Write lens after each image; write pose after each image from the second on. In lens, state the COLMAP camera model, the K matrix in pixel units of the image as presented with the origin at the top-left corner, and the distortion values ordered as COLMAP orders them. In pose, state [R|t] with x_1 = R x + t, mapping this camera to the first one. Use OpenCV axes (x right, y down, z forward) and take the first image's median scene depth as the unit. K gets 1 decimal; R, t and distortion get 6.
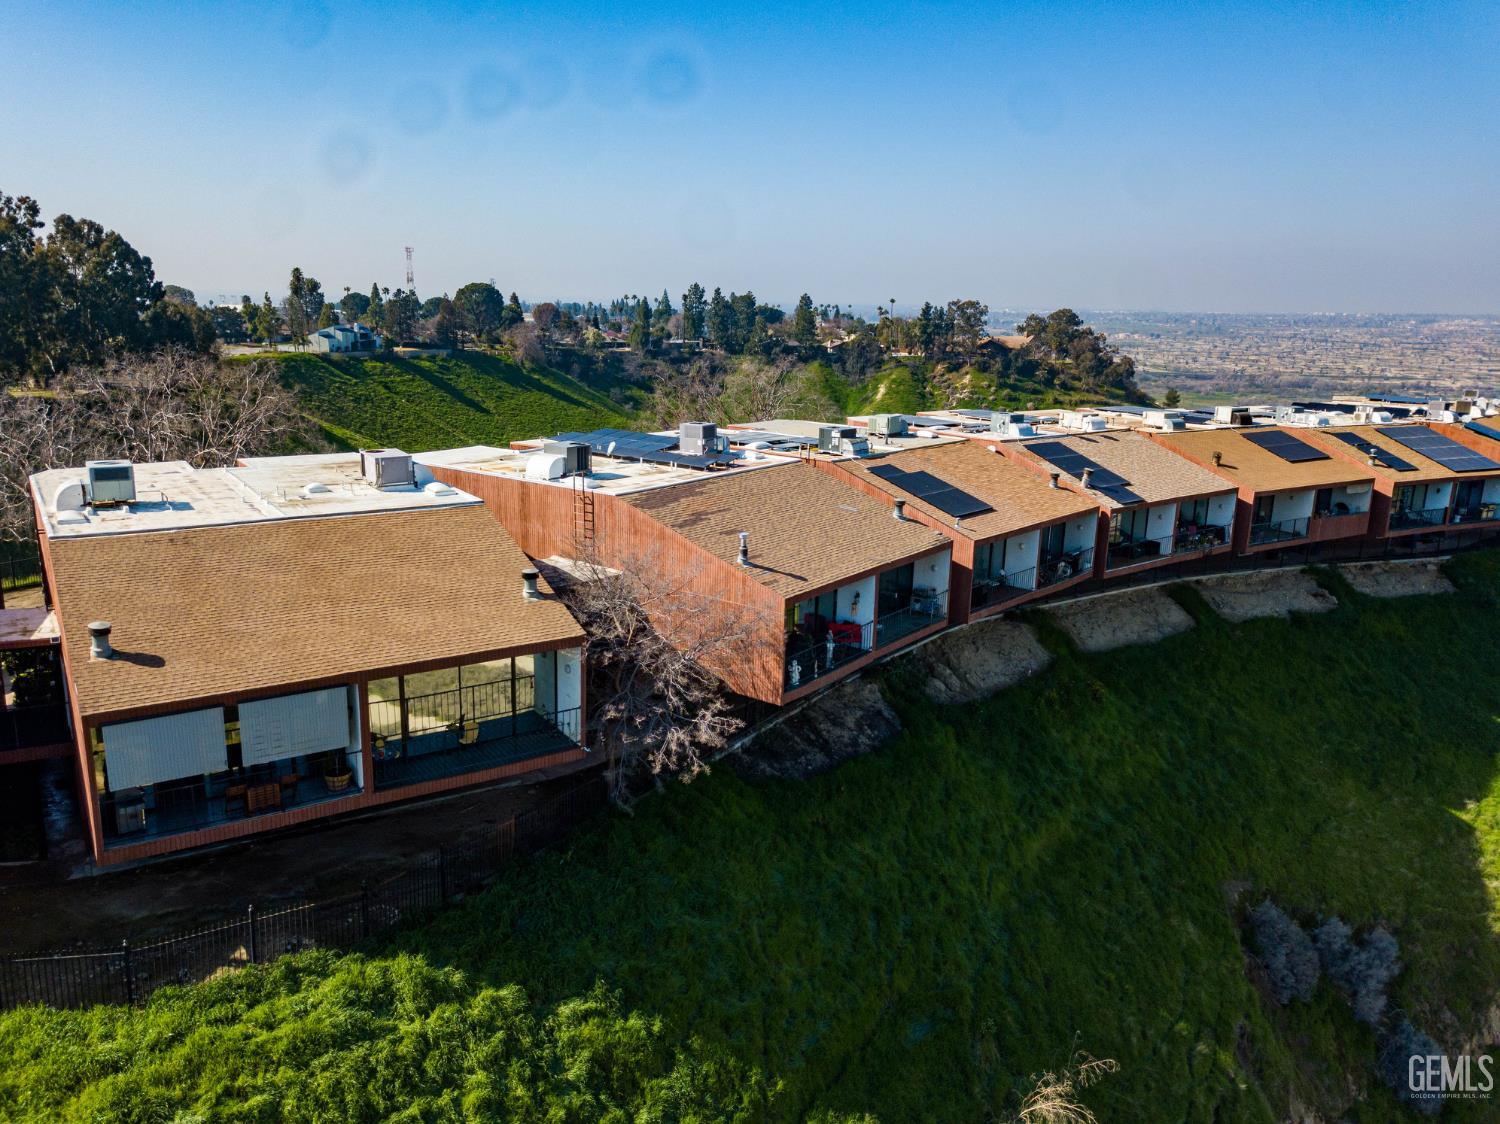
lens RADIAL K [[1135.7, 0, 733.0], [0, 1135.7, 564.6], [0, 0, 1]] dist [0.066396, -0.090549]
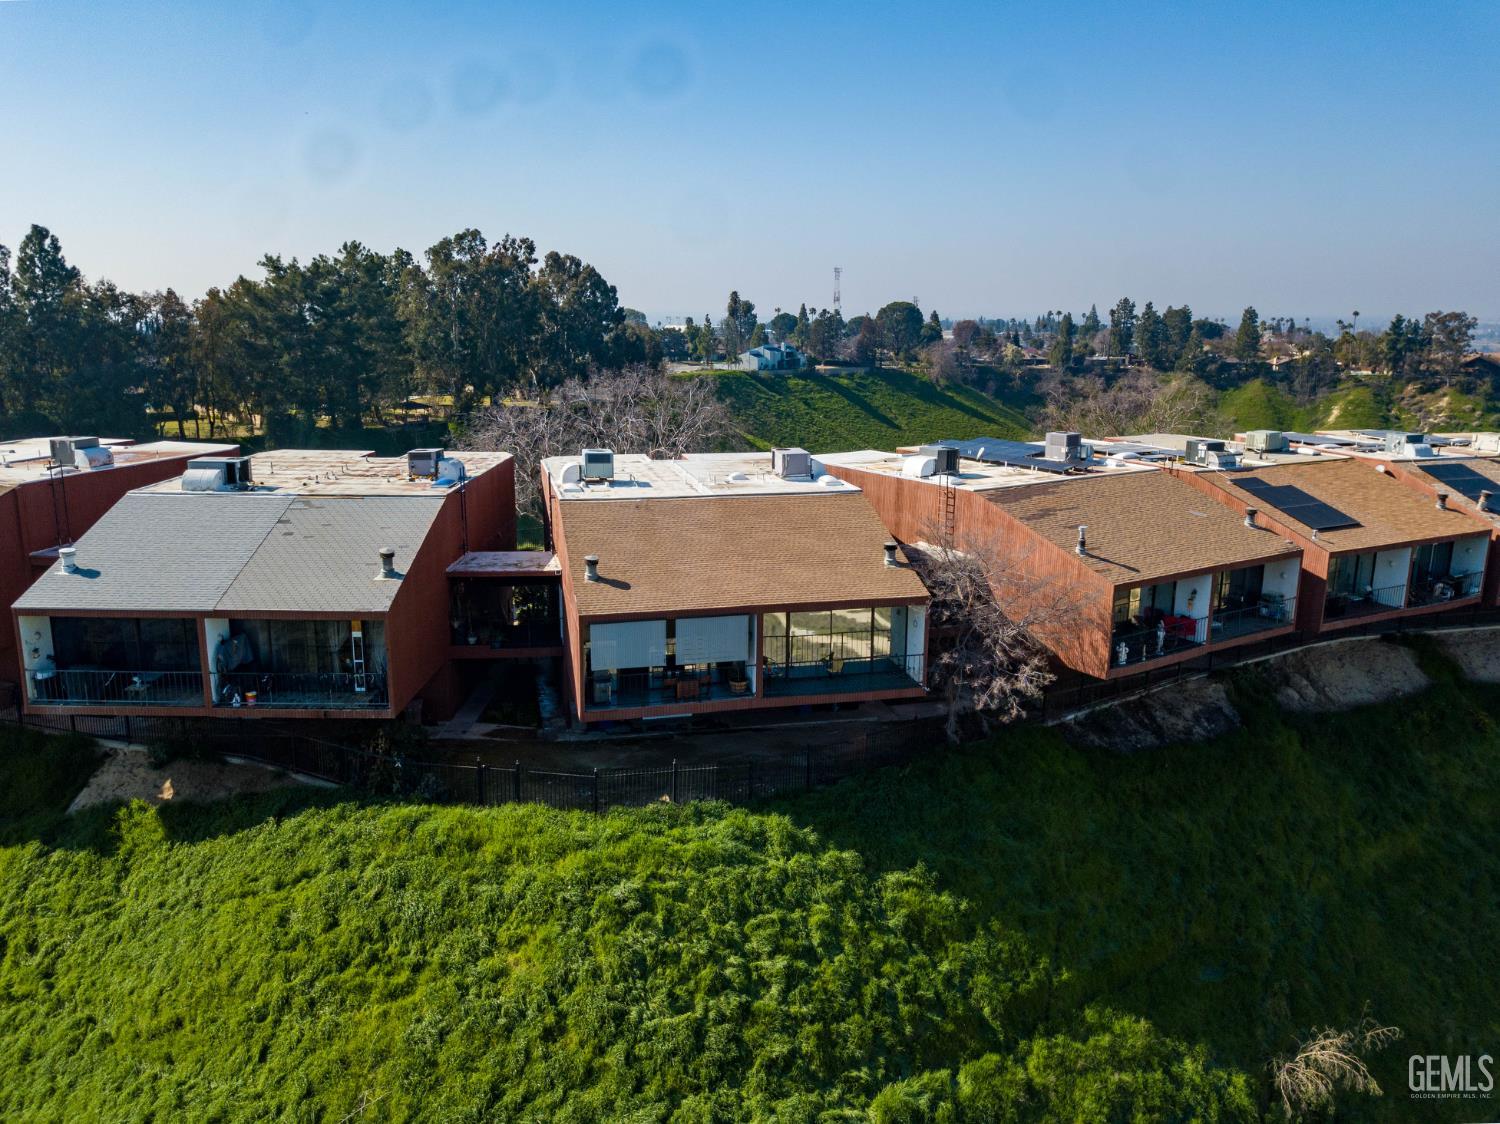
lens RADIAL K [[1135.7, 0, 733.0], [0, 1135.7, 564.6], [0, 0, 1]] dist [0.066396, -0.090549]
pose [[0.937602, 0.063995, -0.341771, 0.064073], [-0.069057, 0.997609, -0.002650, 0.032154], [0.340784, 0.026086, 0.939780, -0.173141]]
